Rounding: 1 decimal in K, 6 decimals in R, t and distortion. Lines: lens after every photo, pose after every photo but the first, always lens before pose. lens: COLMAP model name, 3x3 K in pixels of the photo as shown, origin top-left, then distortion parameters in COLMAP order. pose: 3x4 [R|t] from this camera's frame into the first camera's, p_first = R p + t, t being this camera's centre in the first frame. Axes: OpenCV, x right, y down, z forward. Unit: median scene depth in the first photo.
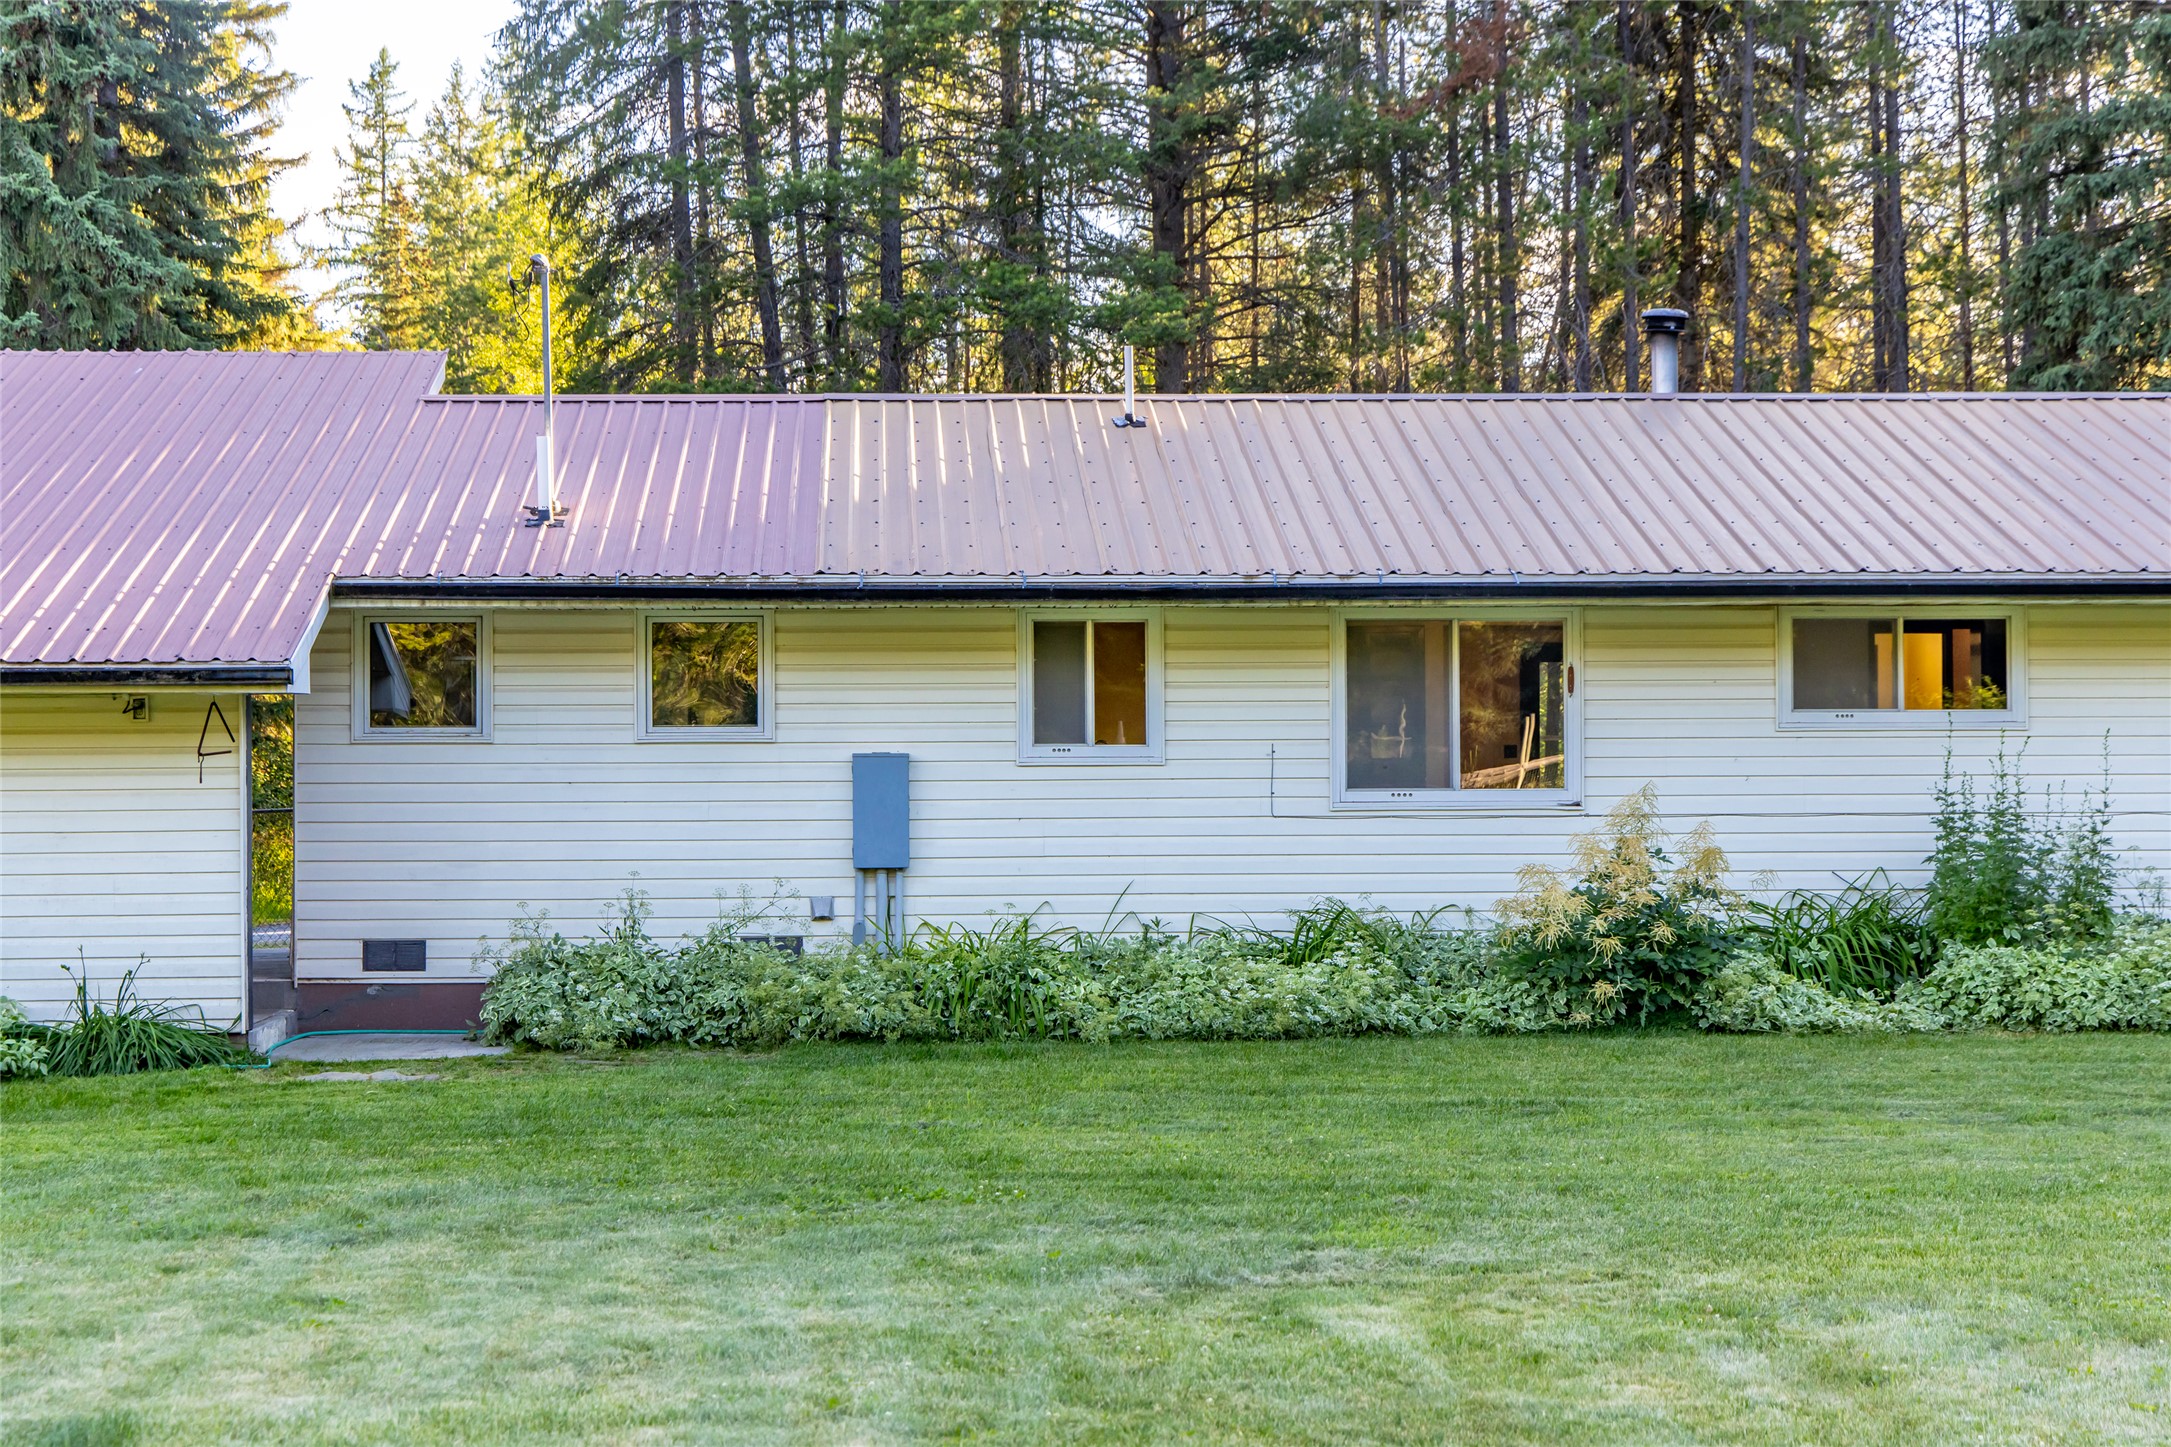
lens RADIAL K [[3825.0, 0, 1081.5], [0, 3825.0, 725.8], [0, 0, 1]] dist [0.002372, 0.000000]
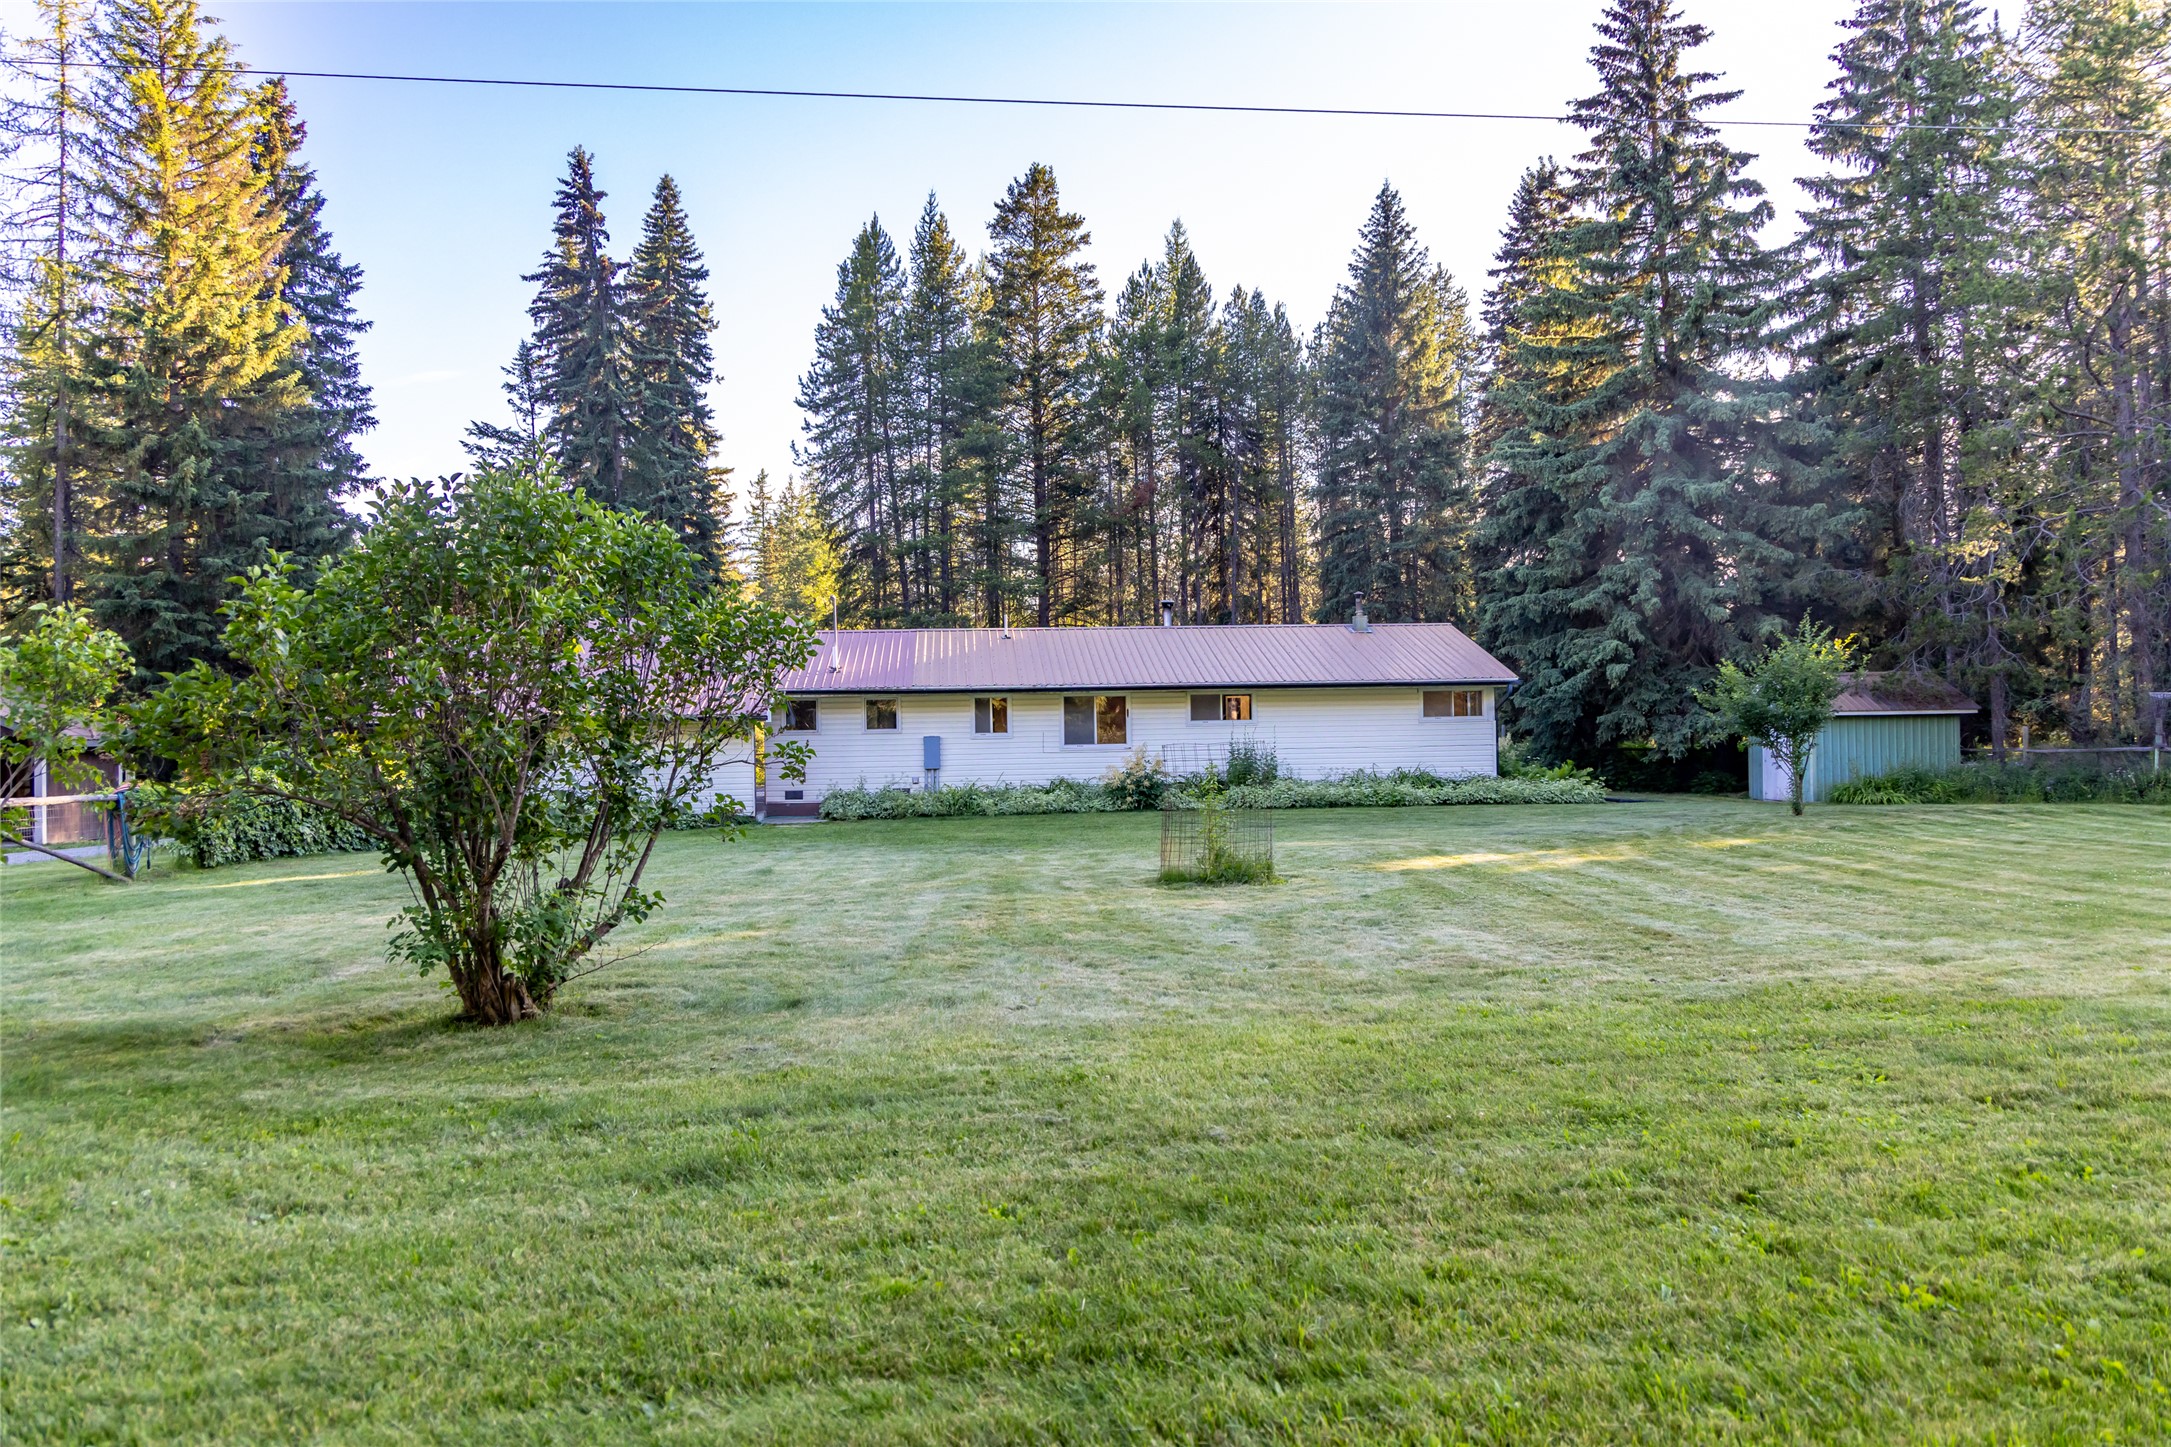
lens RADIAL K [[1470.4, 0, 1099.9], [0, 1470.4, 724.6], [0, 0, 1]] dist [0.002767, 0.003127]
pose [[0.998907, -0.012290, 0.045103, 0.041332], [0.012048, 0.999912, 0.005634, -0.009402], [-0.045168, -0.005085, 0.998966, -0.362793]]
